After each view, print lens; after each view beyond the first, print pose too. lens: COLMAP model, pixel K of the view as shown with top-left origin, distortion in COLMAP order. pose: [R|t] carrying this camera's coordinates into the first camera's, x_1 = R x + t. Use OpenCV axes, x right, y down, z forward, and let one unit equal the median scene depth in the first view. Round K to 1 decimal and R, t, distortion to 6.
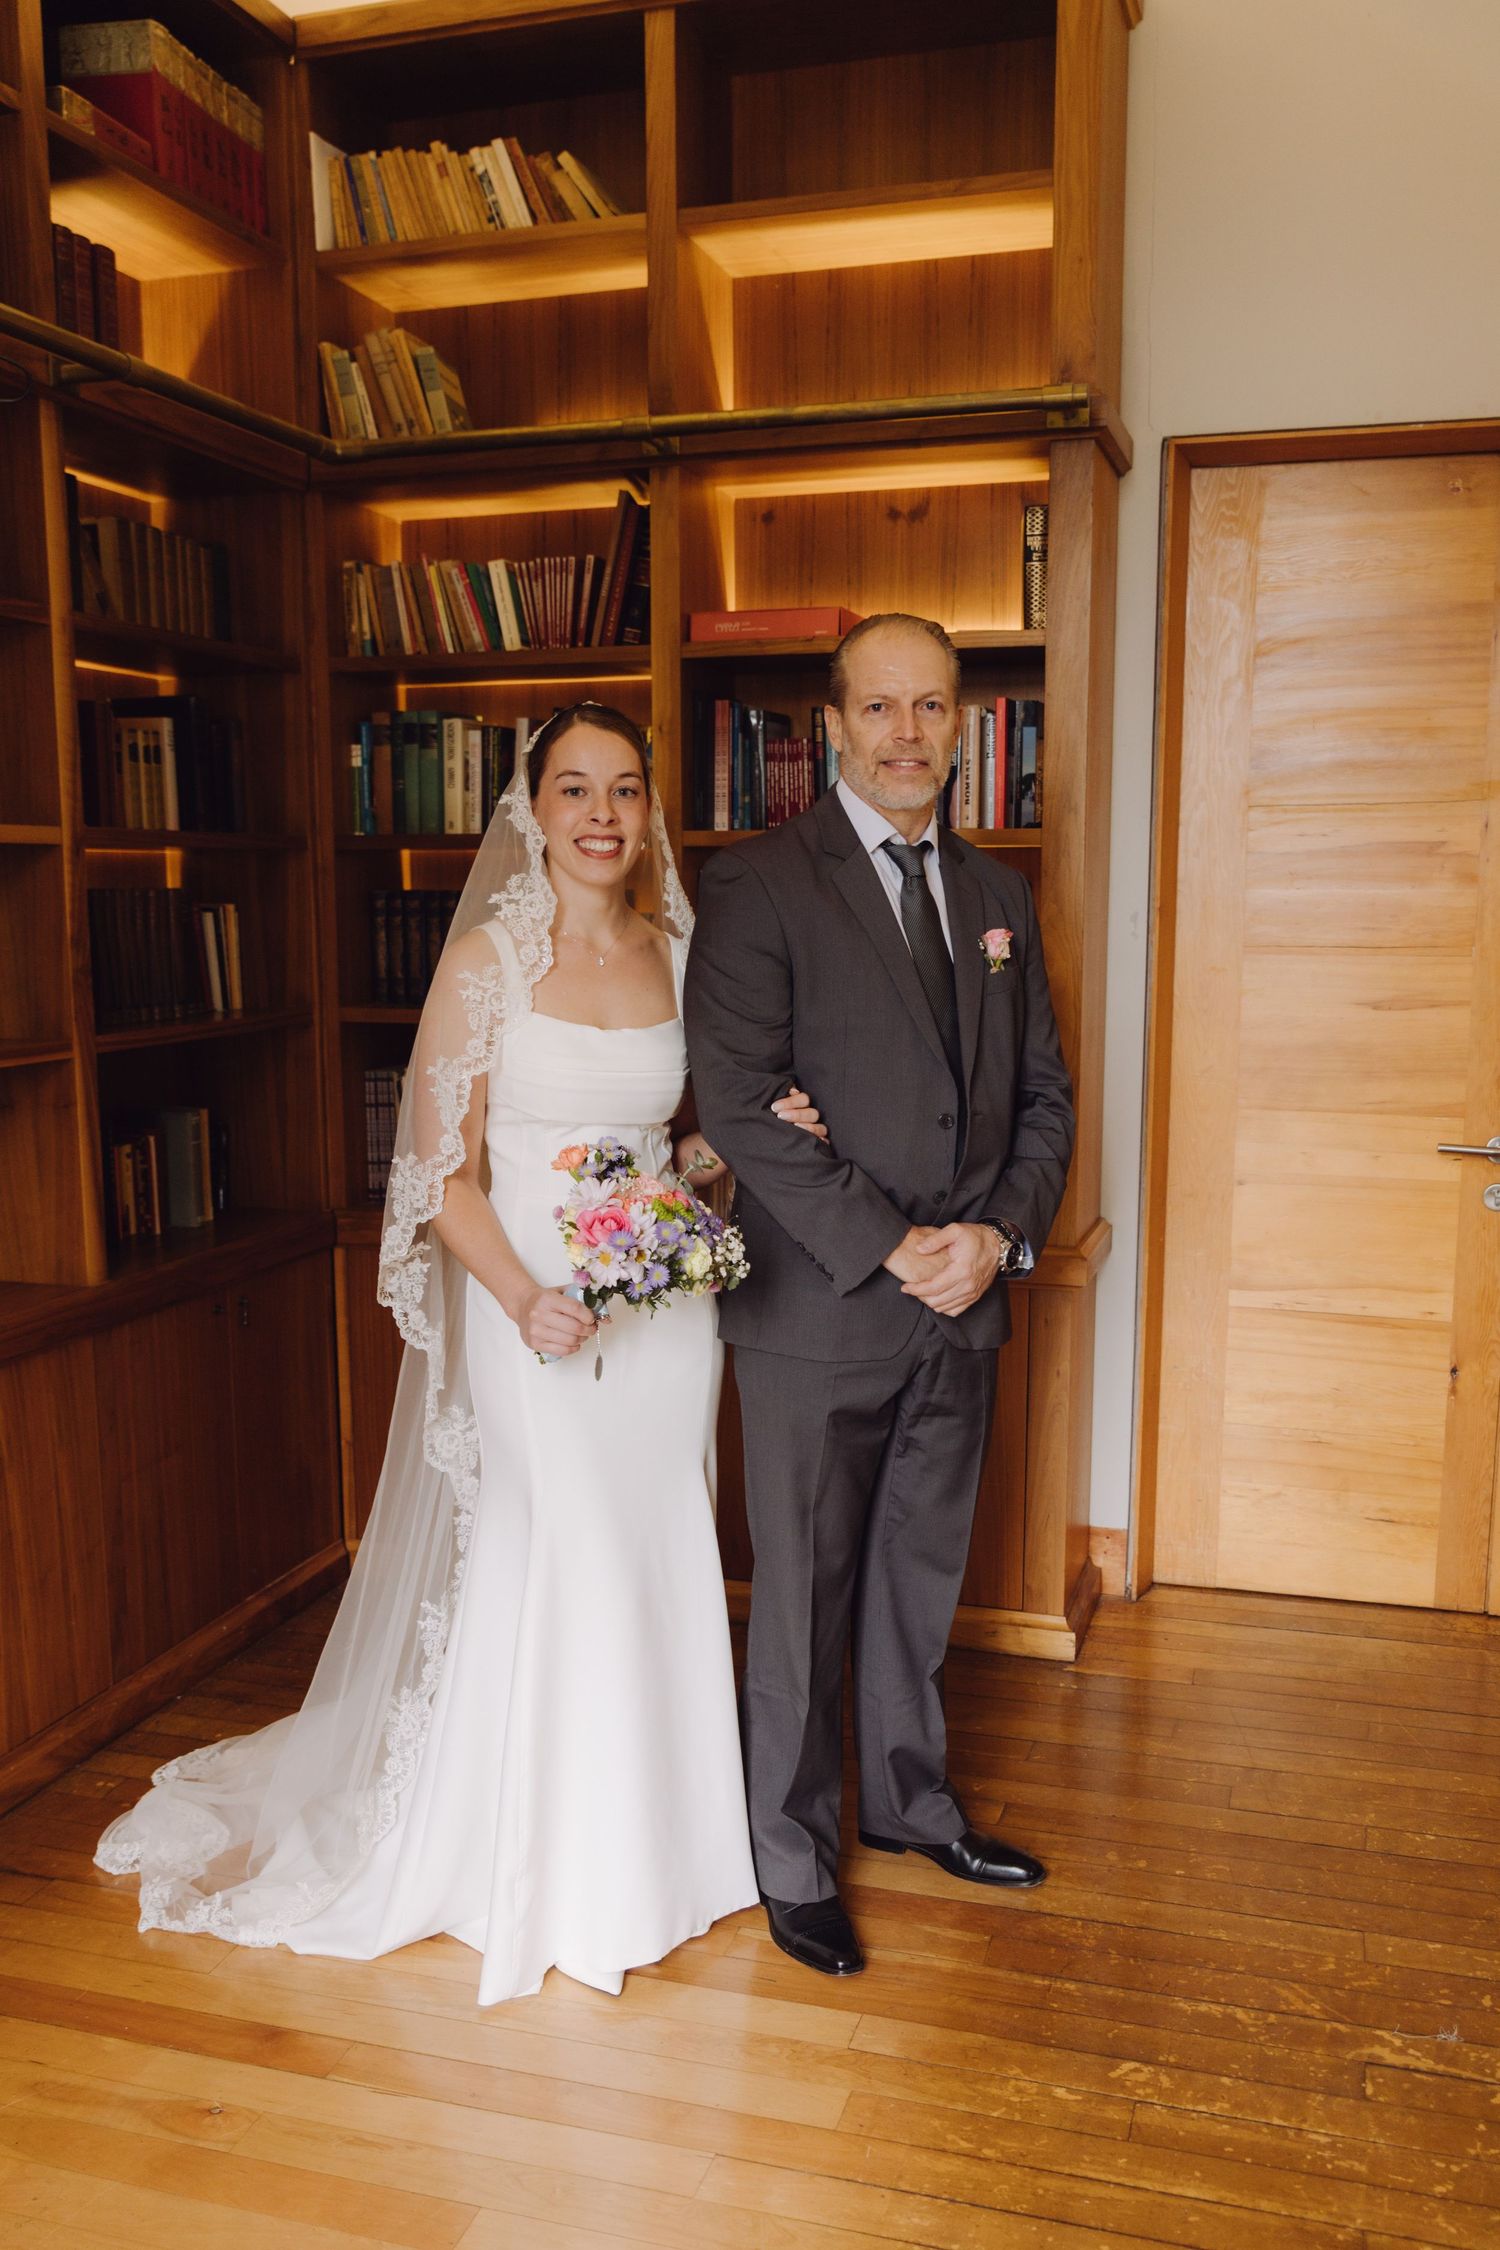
lens RADIAL K [[1972.9, 0, 752.7], [0, 1972.9, 1210.2], [0, 0, 1]] dist [-0.039868, 0.018565]
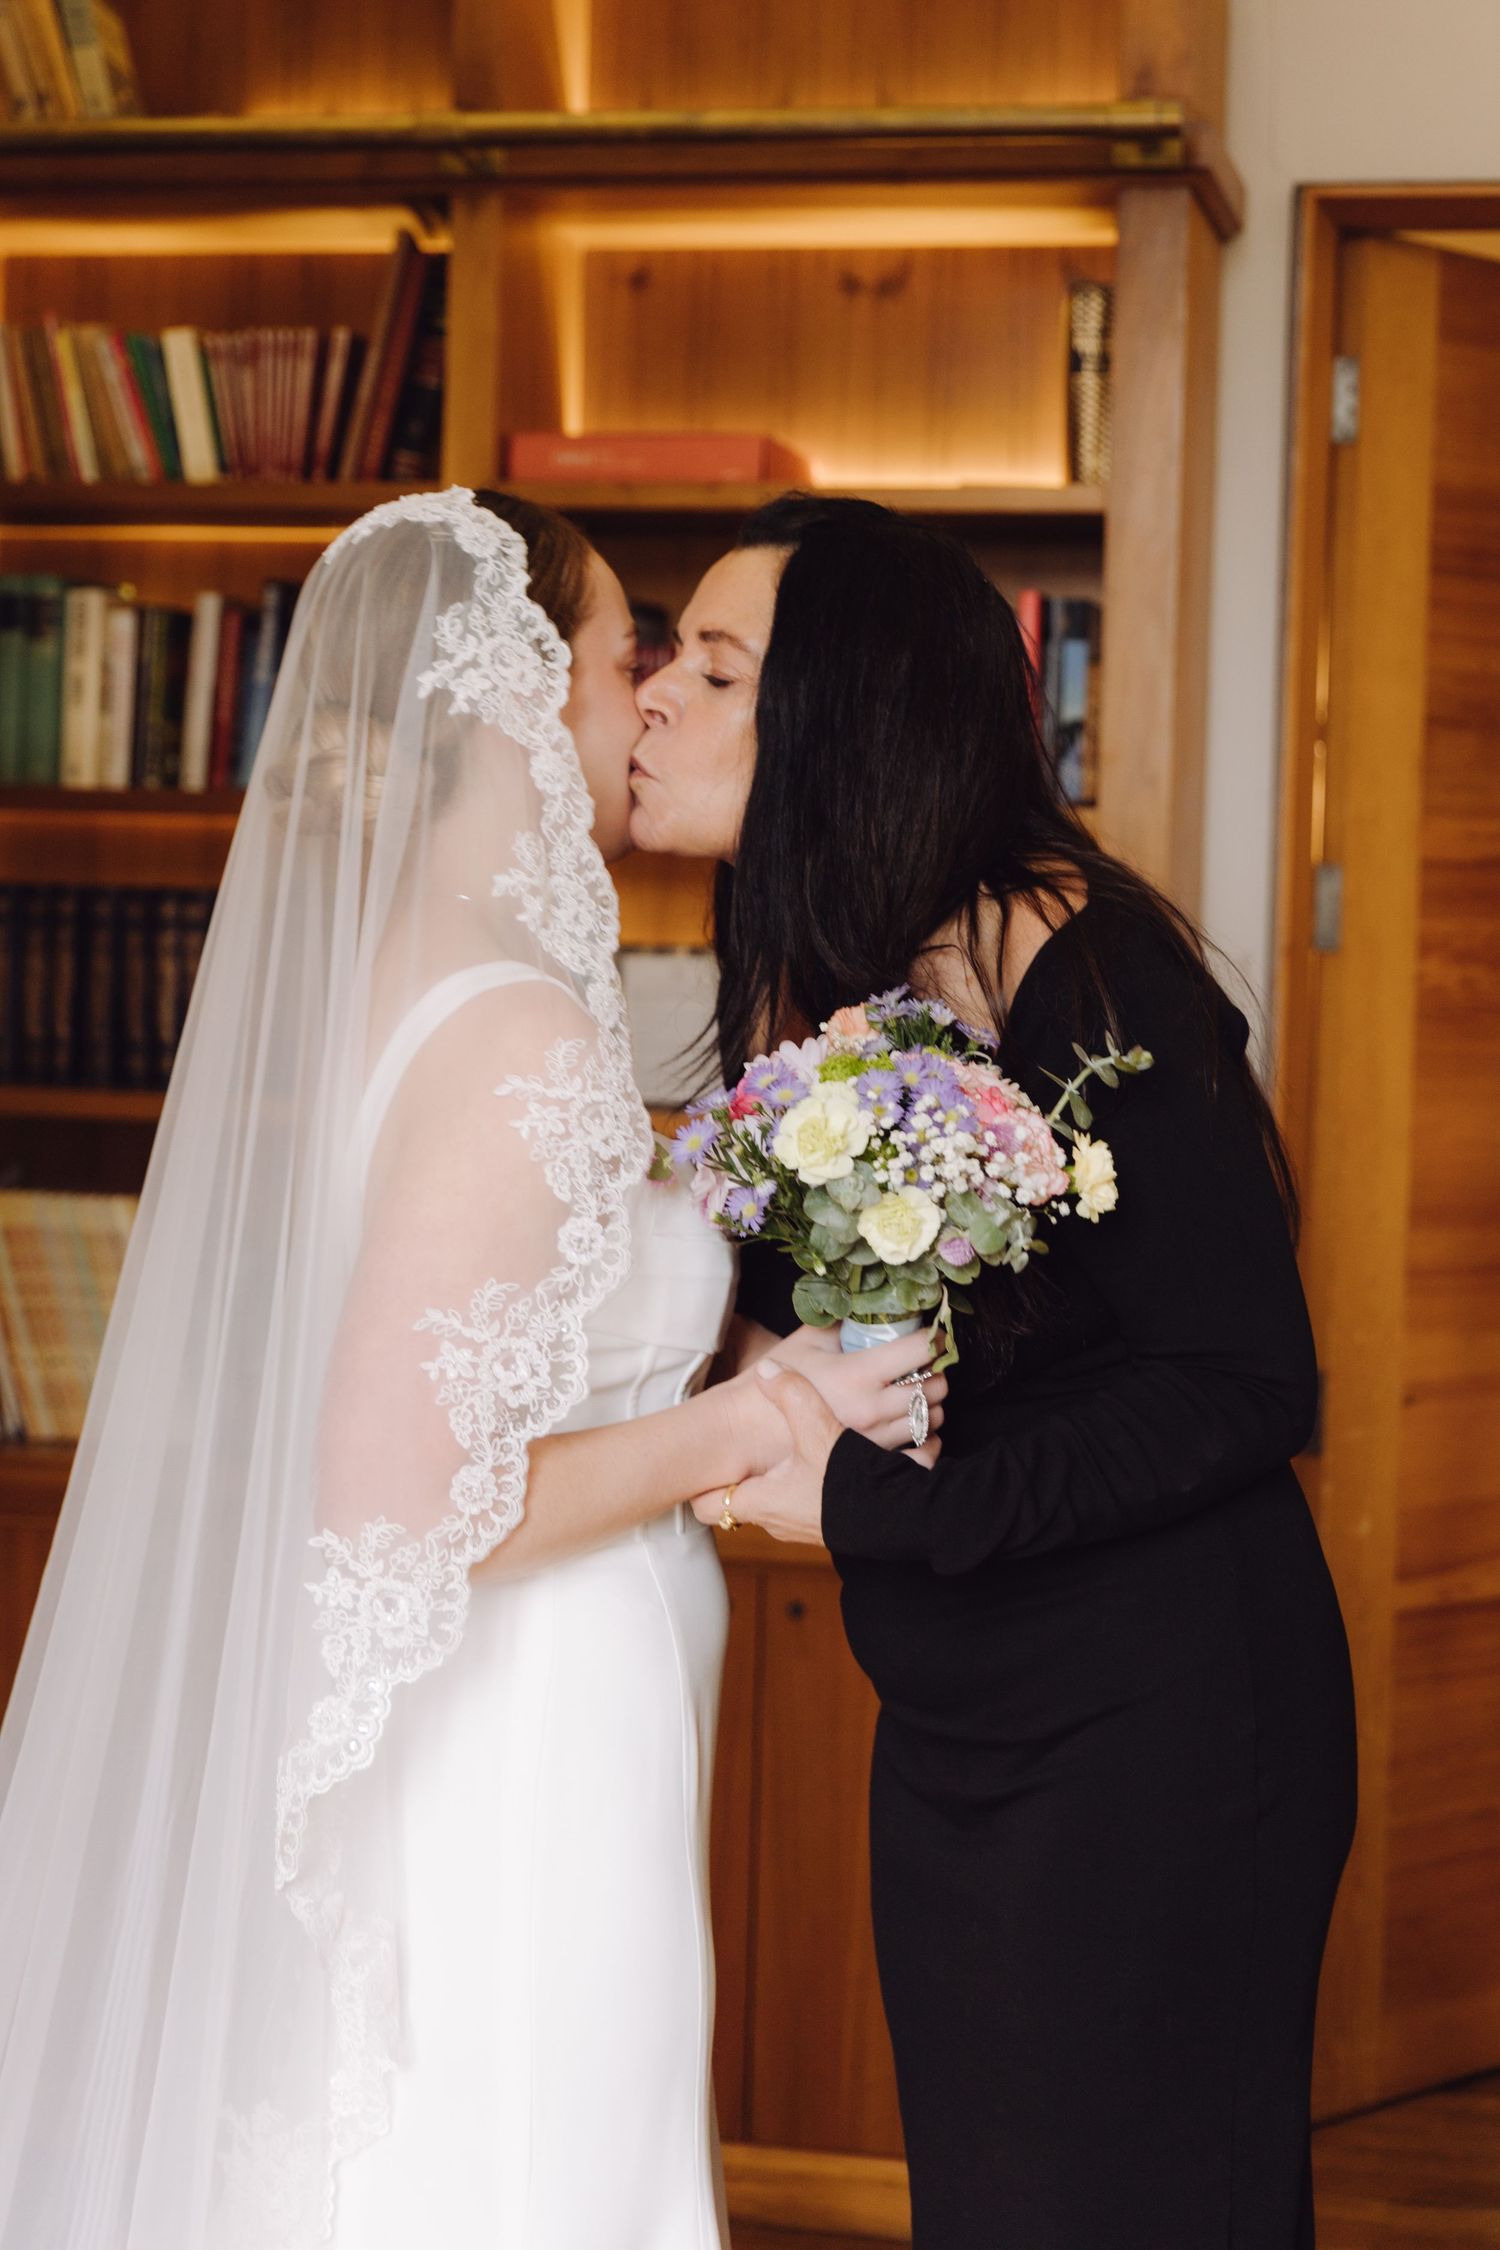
lens RADIAL K [[3830.4, 0, 849.9], [0, 3830.4, 1018.9], [0, 0, 1]] dist [-0.020978, 0.045034]
pose [[0.994358, 0.027175, 0.102538, -0.042832], [-0.012568, 0.990002, -0.140491, 0.032013], [-0.105331, 0.138409, 0.984758, -0.122498]]
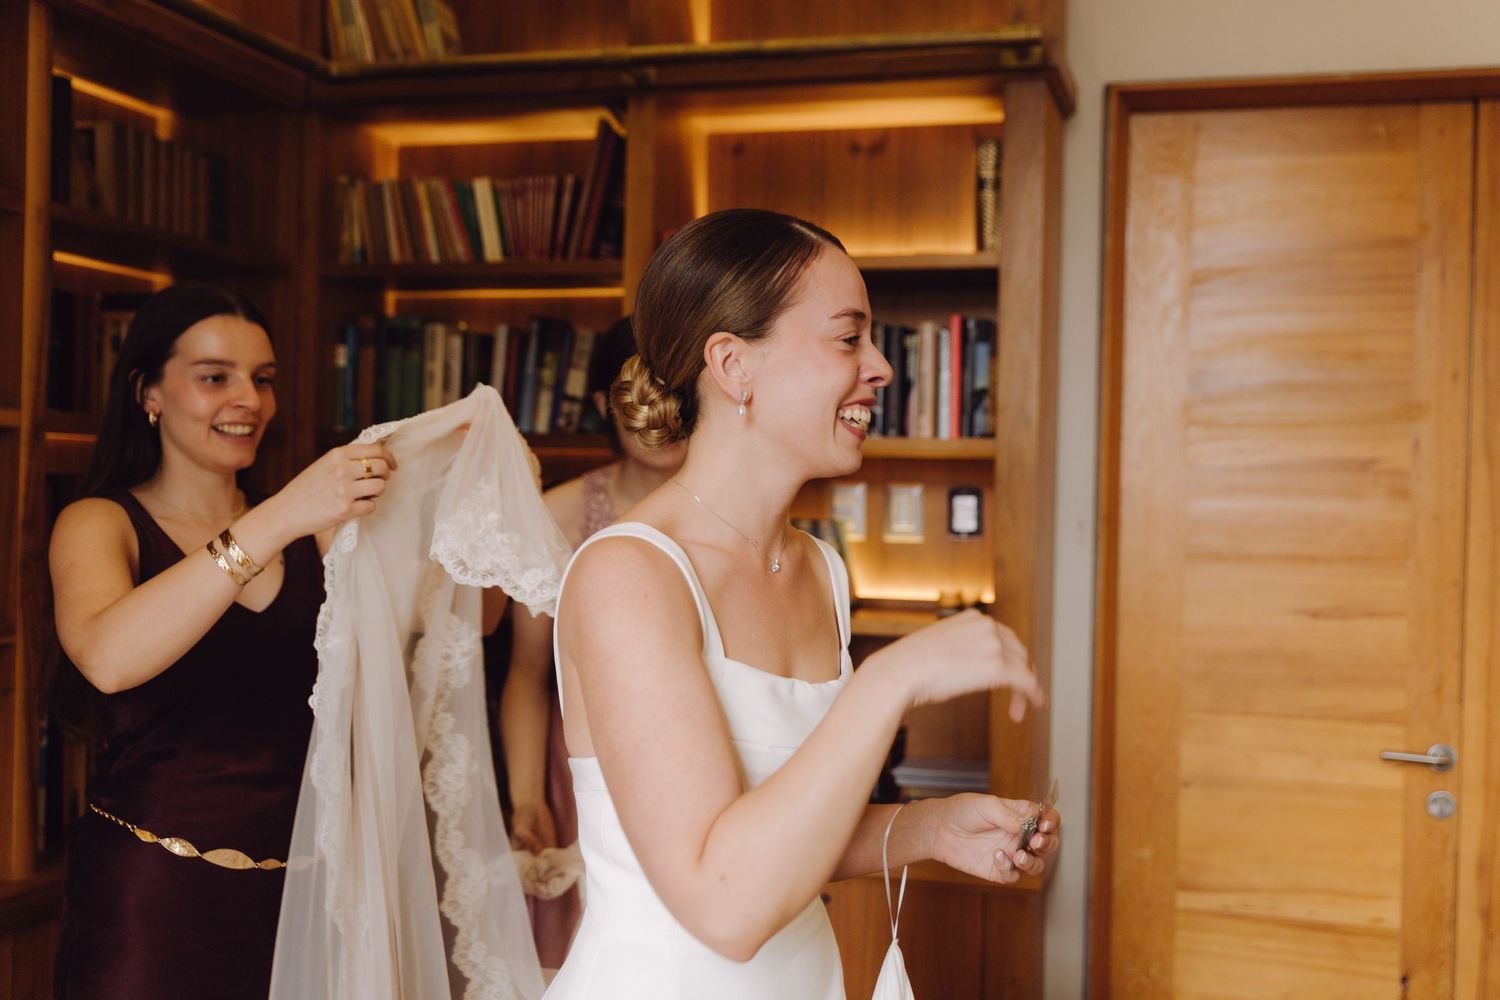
lens RADIAL K [[1652.3, 0, 774.4], [0, 1652.3, 489.7], [0, 0, 1]] dist [0.014076, -0.039134]
pose [[0.999245, 0.022615, 0.031587, 0.003427], [-0.017052, 0.985905, -0.166435, -0.018933], [-0.034906, 0.165770, 0.985546, 0.141349]]
